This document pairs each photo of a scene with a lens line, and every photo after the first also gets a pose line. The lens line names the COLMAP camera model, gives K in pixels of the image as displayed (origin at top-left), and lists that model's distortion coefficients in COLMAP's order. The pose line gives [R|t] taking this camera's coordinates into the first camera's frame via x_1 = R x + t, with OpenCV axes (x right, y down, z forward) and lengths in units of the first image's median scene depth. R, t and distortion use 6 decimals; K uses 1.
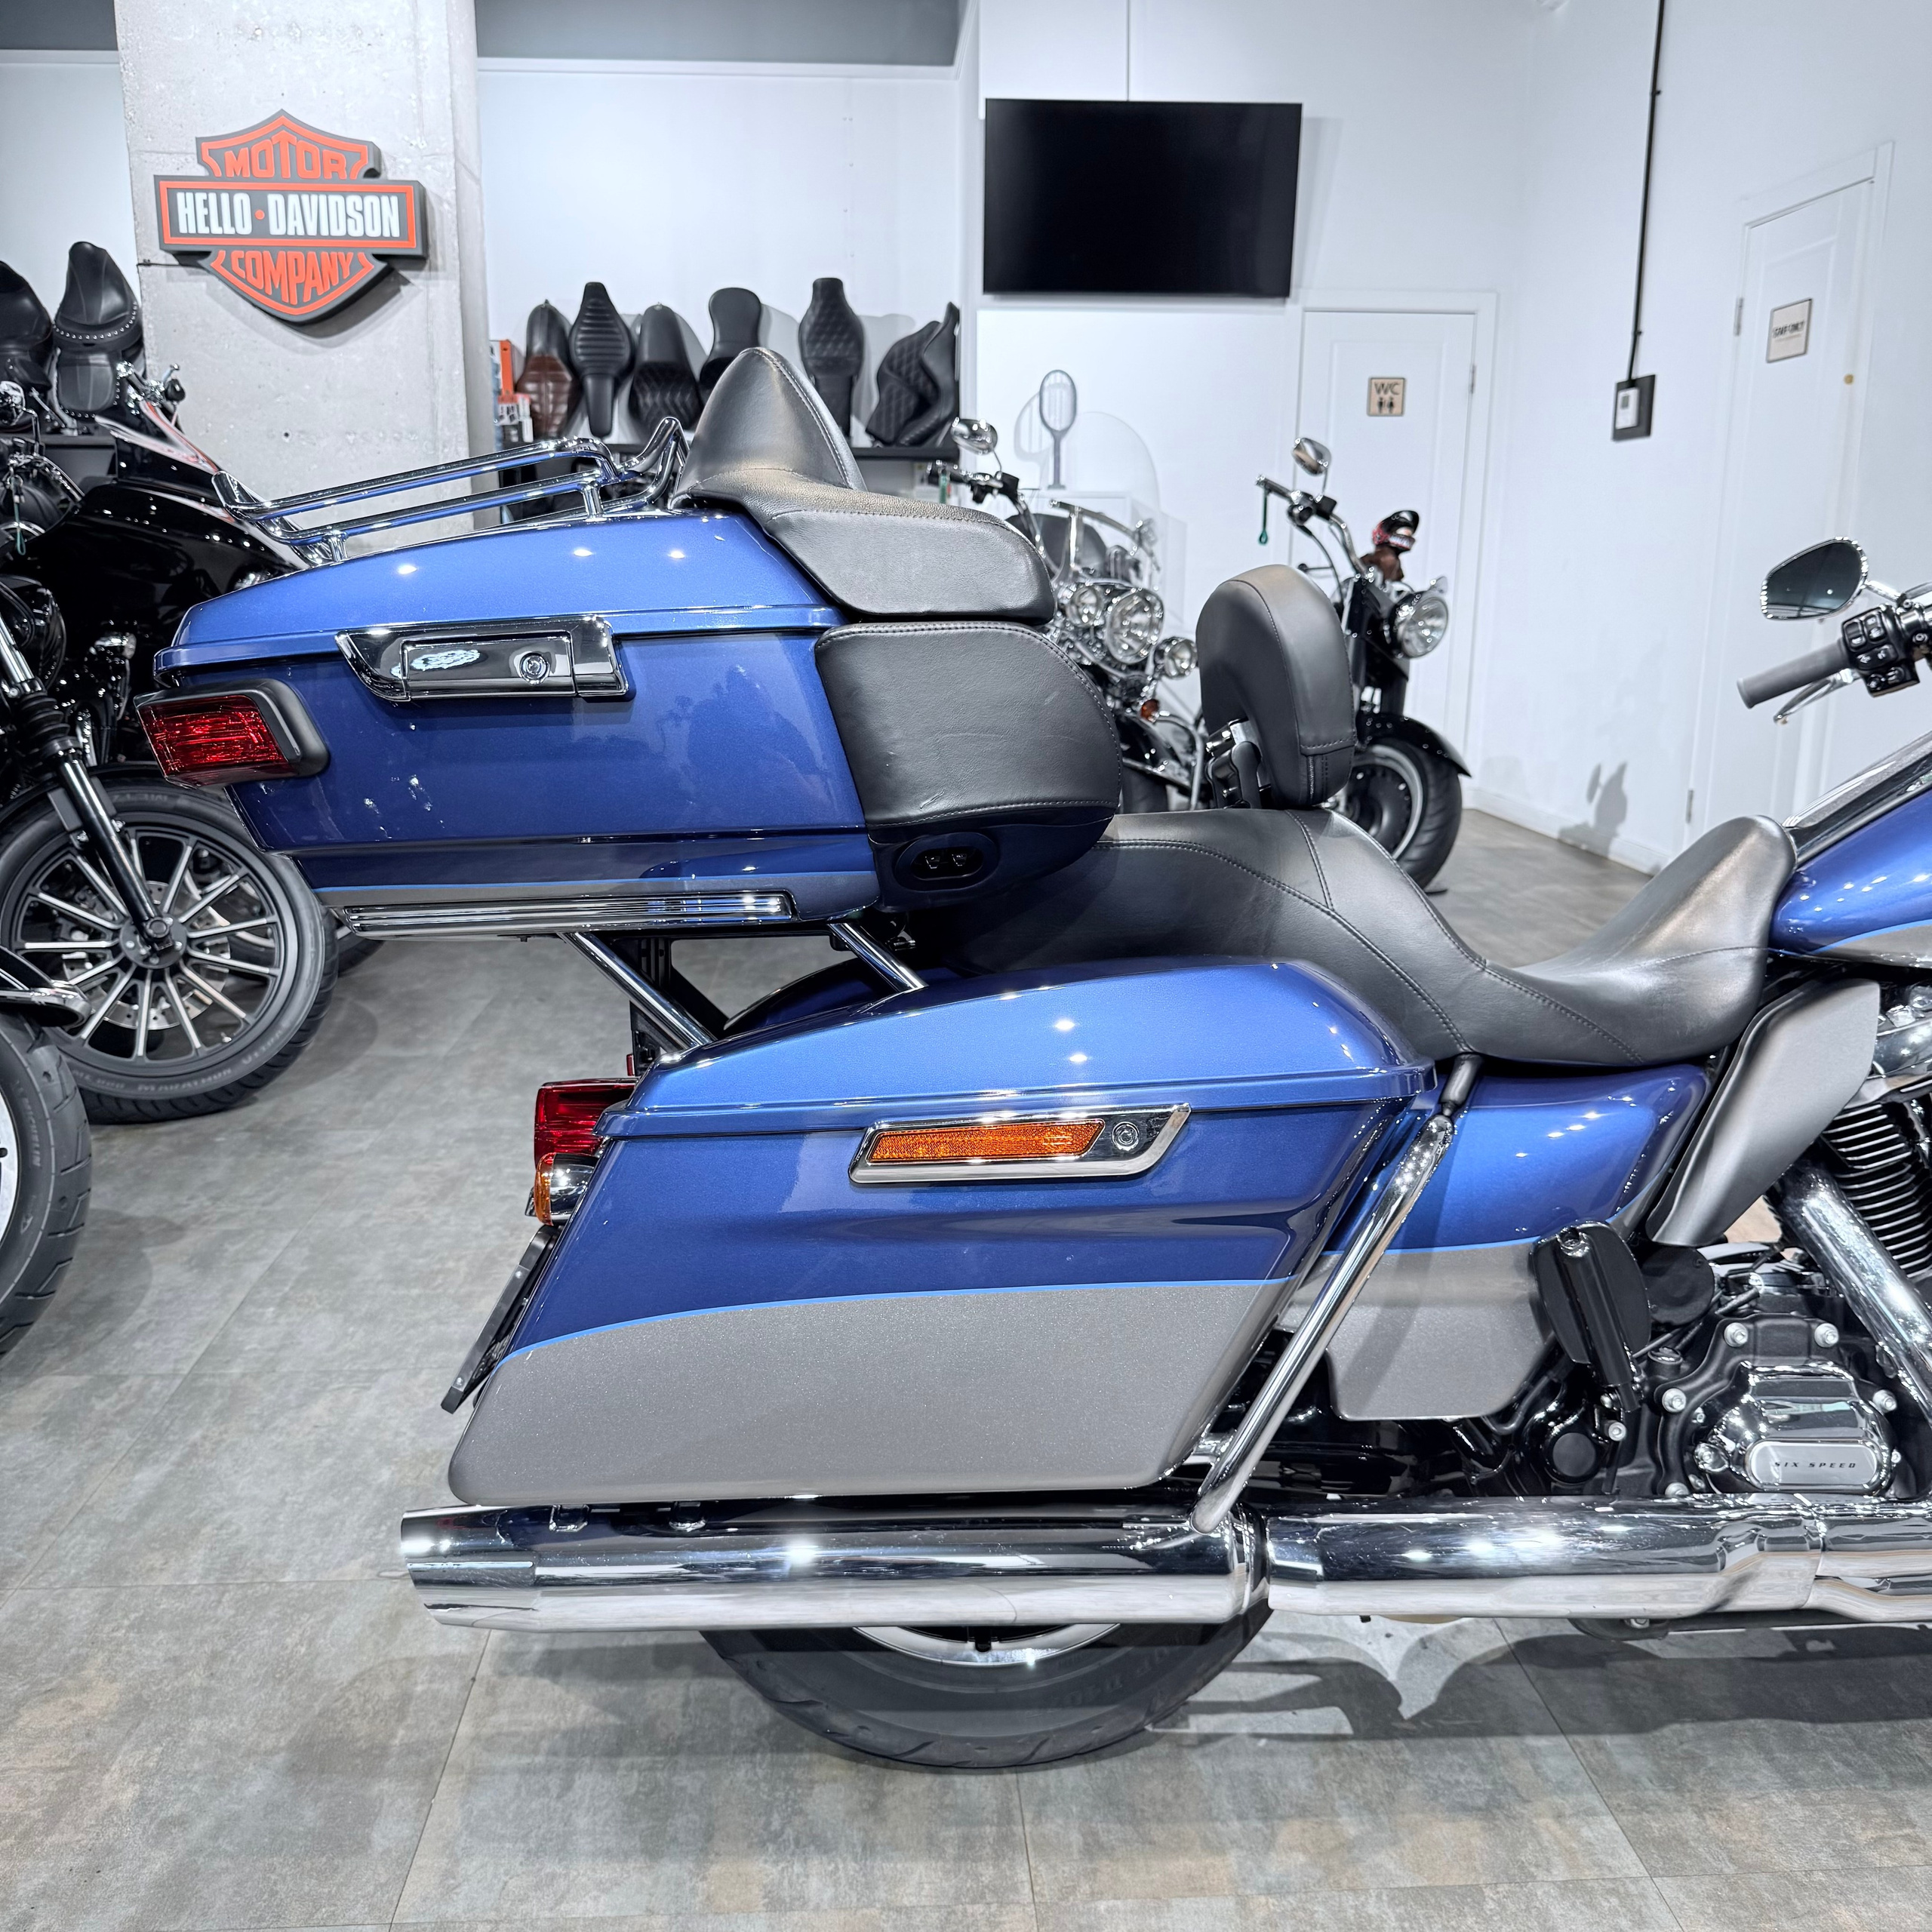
lens RADIAL K [[1803.2, 0, 961.3], [0, 1803.2, 968.6], [0, 0, 1]] dist [0.100572, -0.188279]
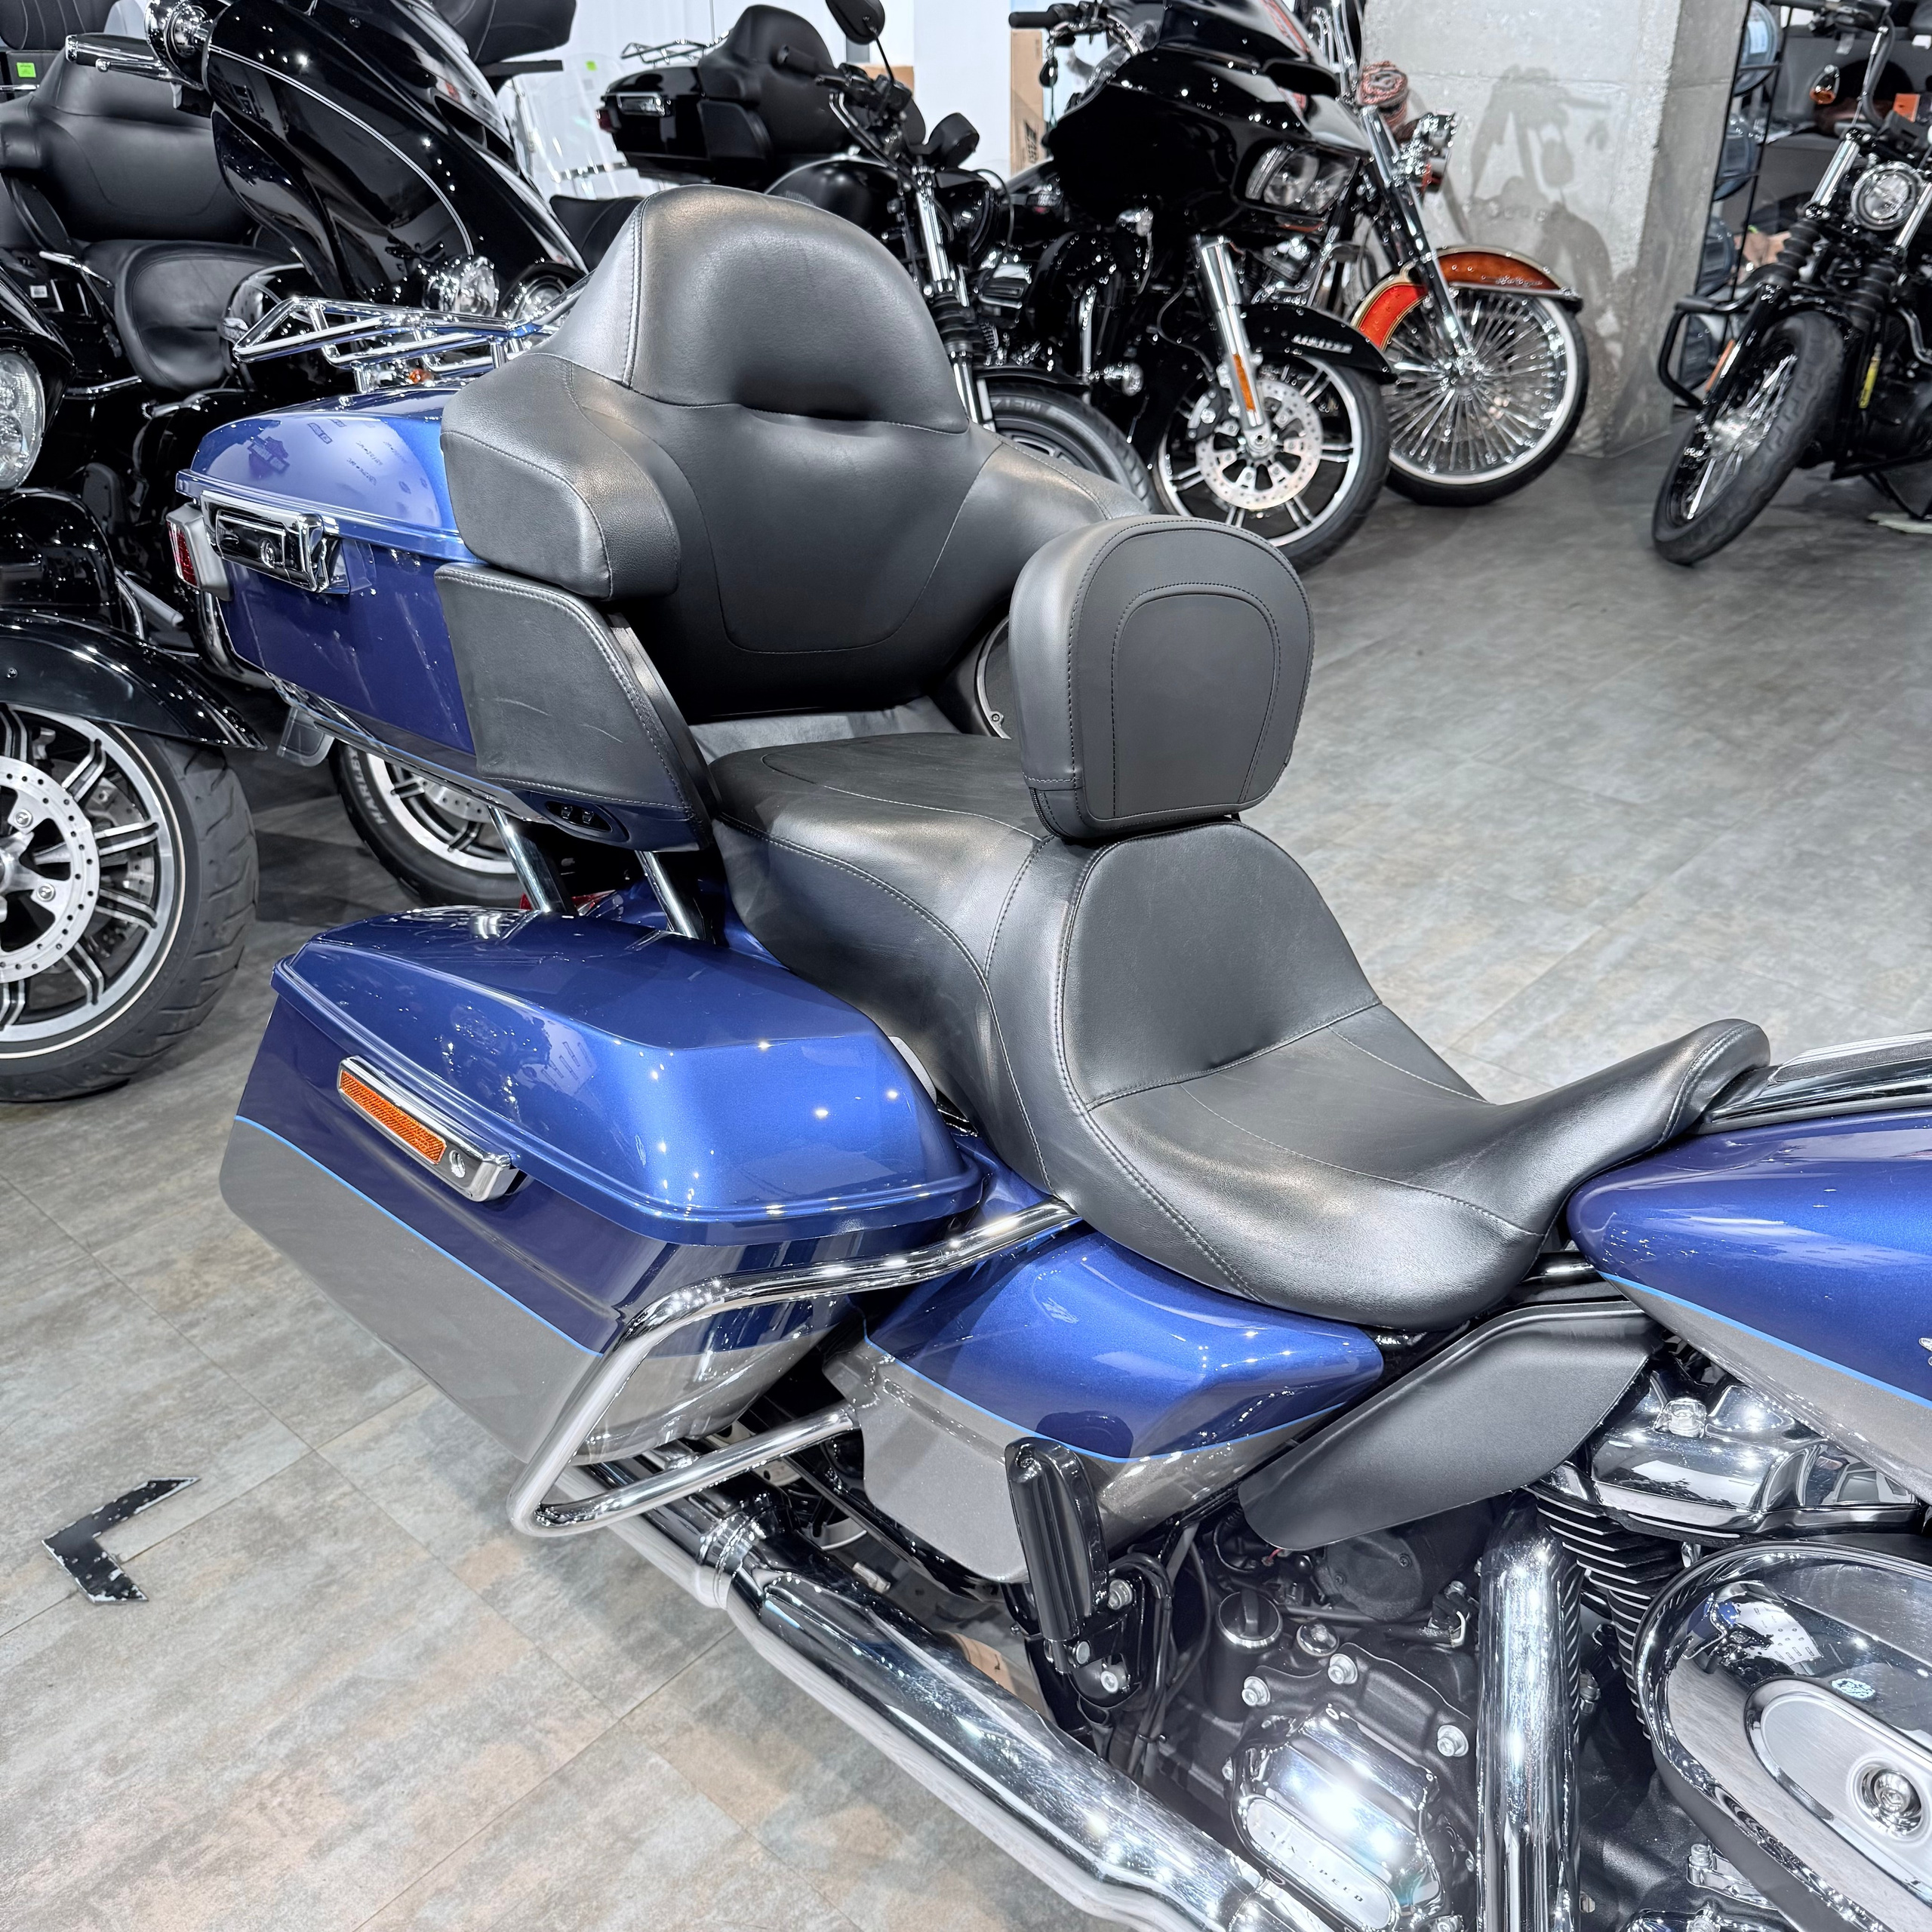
lens RADIAL K [[1827.1, 0, 968.4], [0, 1827.1, 965.7], [0, 0, 1]] dist [0.007804, -0.019886]
pose [[0.709021, 0.333253, -0.621475, 0.184983], [-0.150984, 0.932594, 0.327831, -0.080172], [0.688835, -0.138606, 0.711544, 0.105266]]
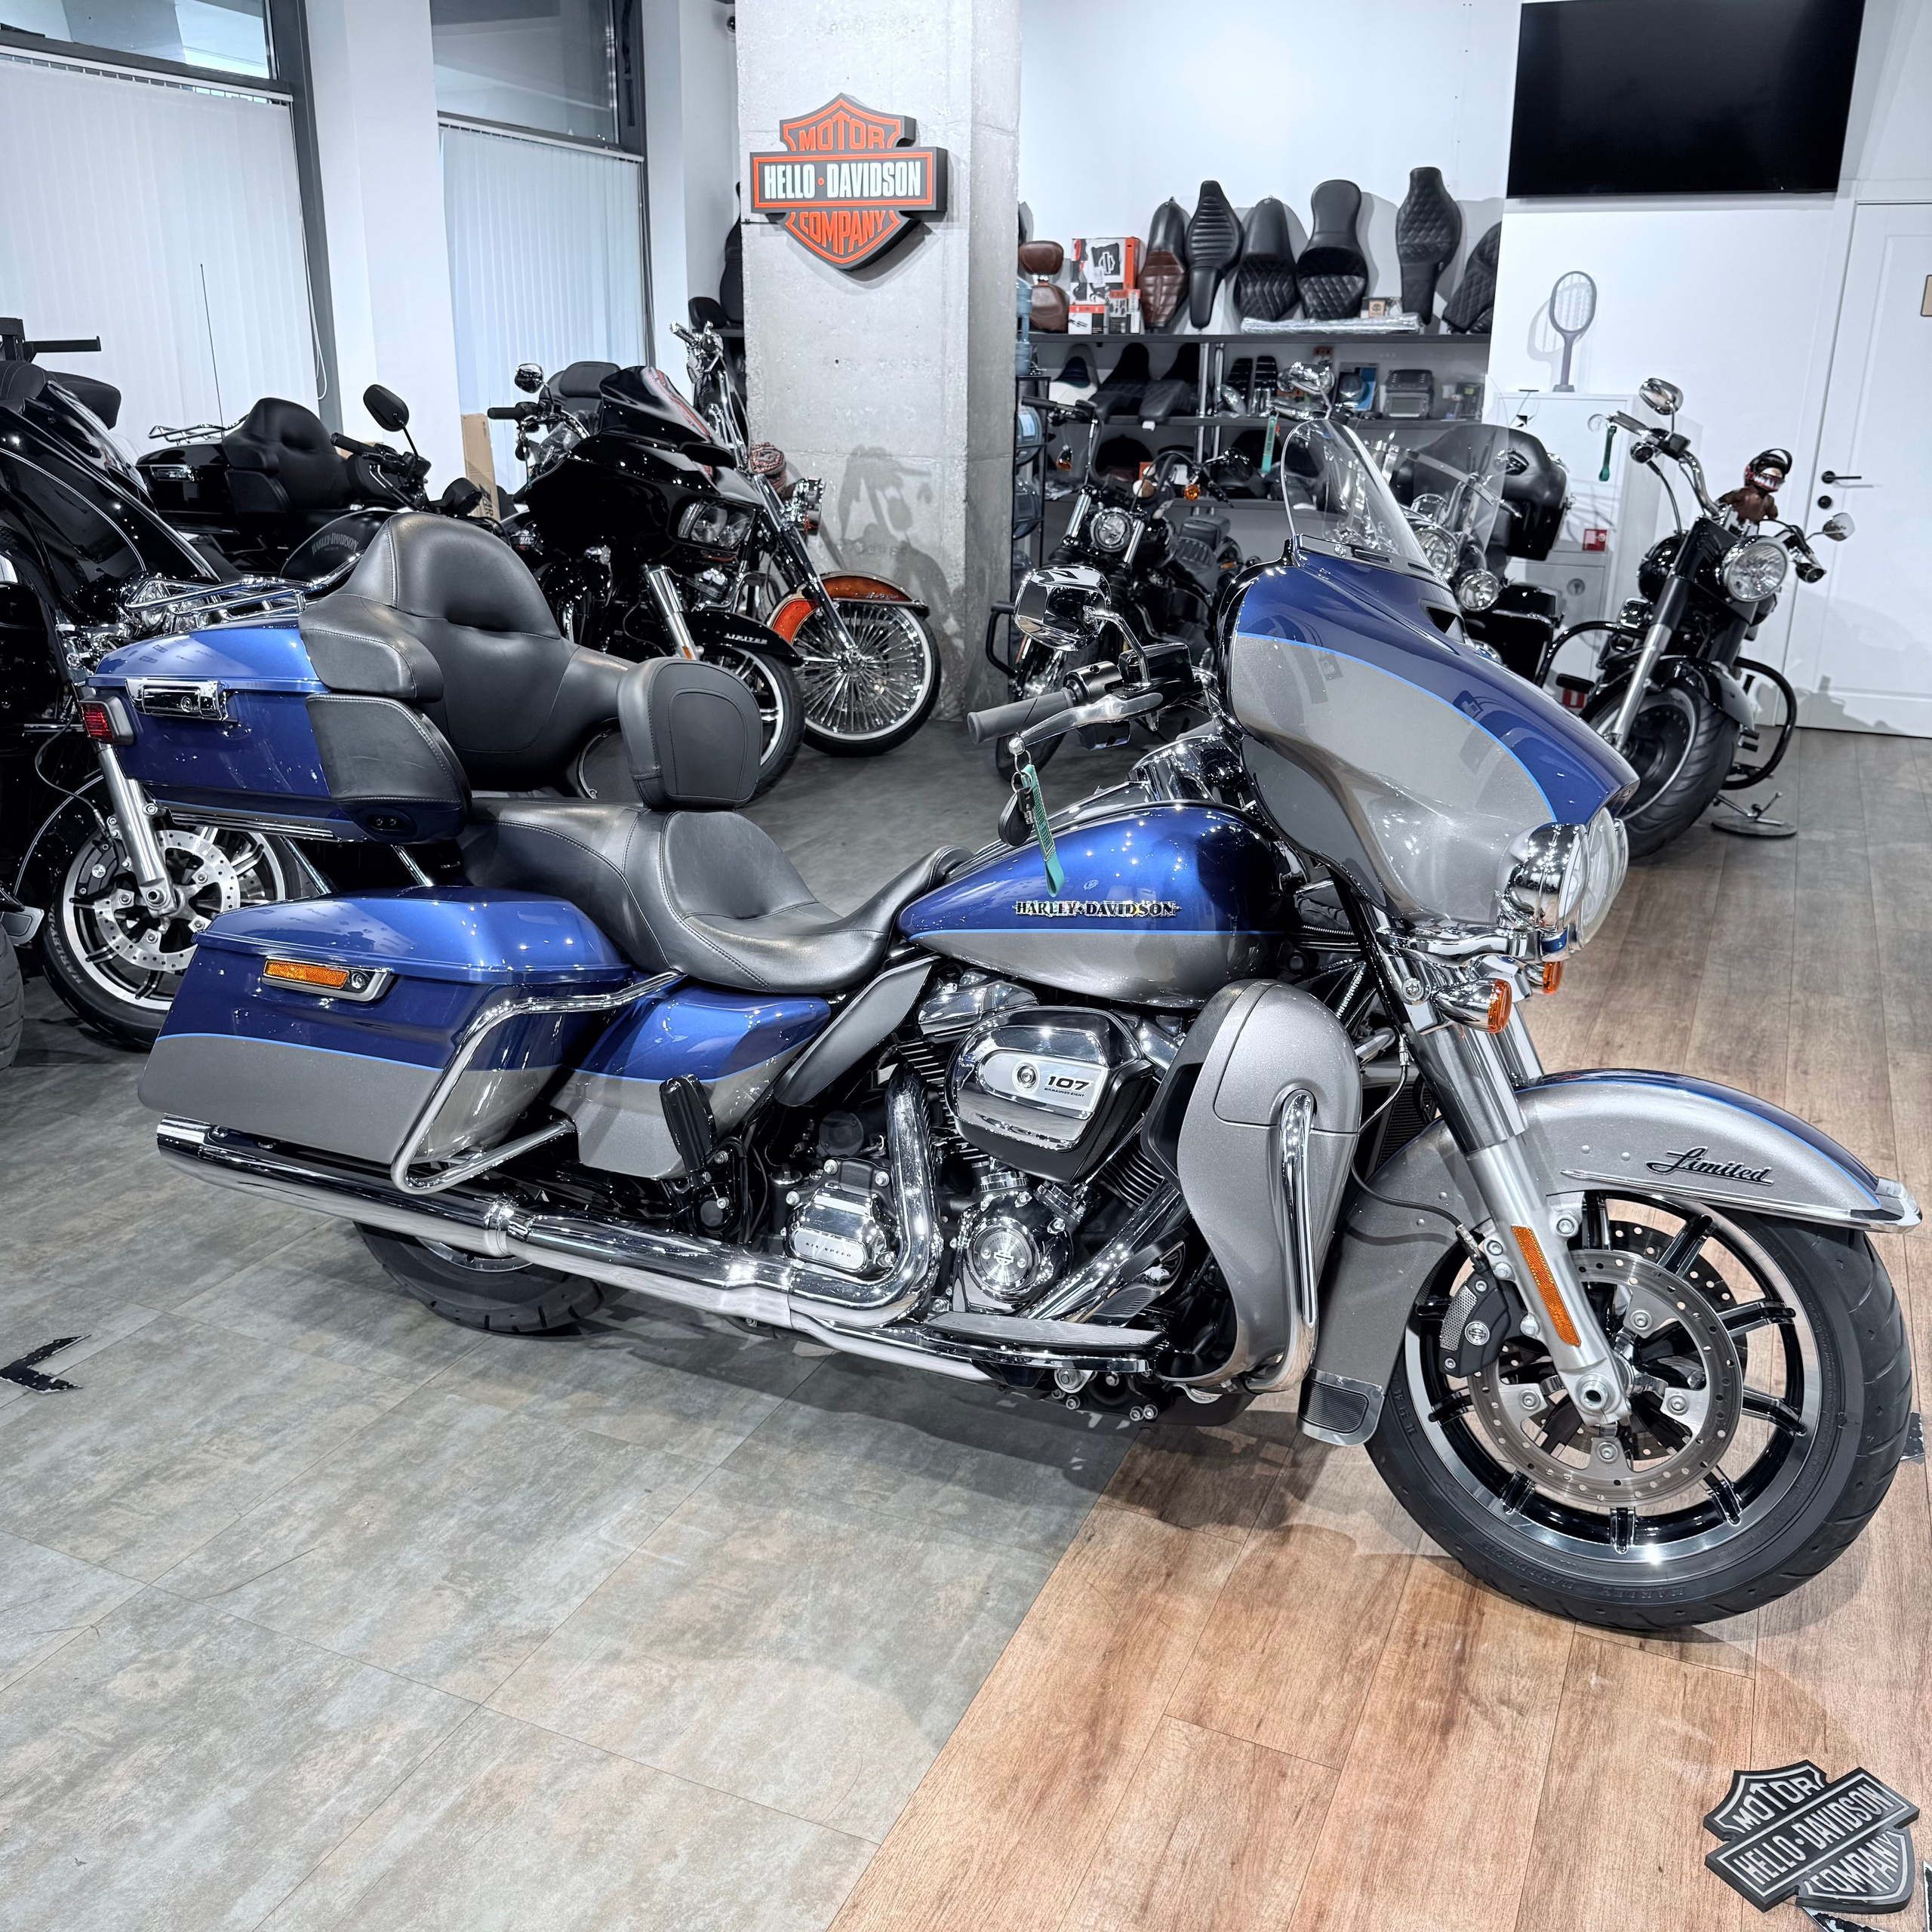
lens RADIAL K [[1776.4, 0, 966.1], [0, 1776.4, 971.0], [0, 0, 1]] dist [0.171476, -0.360046]
pose [[0.888277, 0.152038, -0.433415, 0.318658], [-0.107063, 0.986170, 0.126516, -0.049068], [0.446656, -0.065978, 0.892270, -0.091413]]
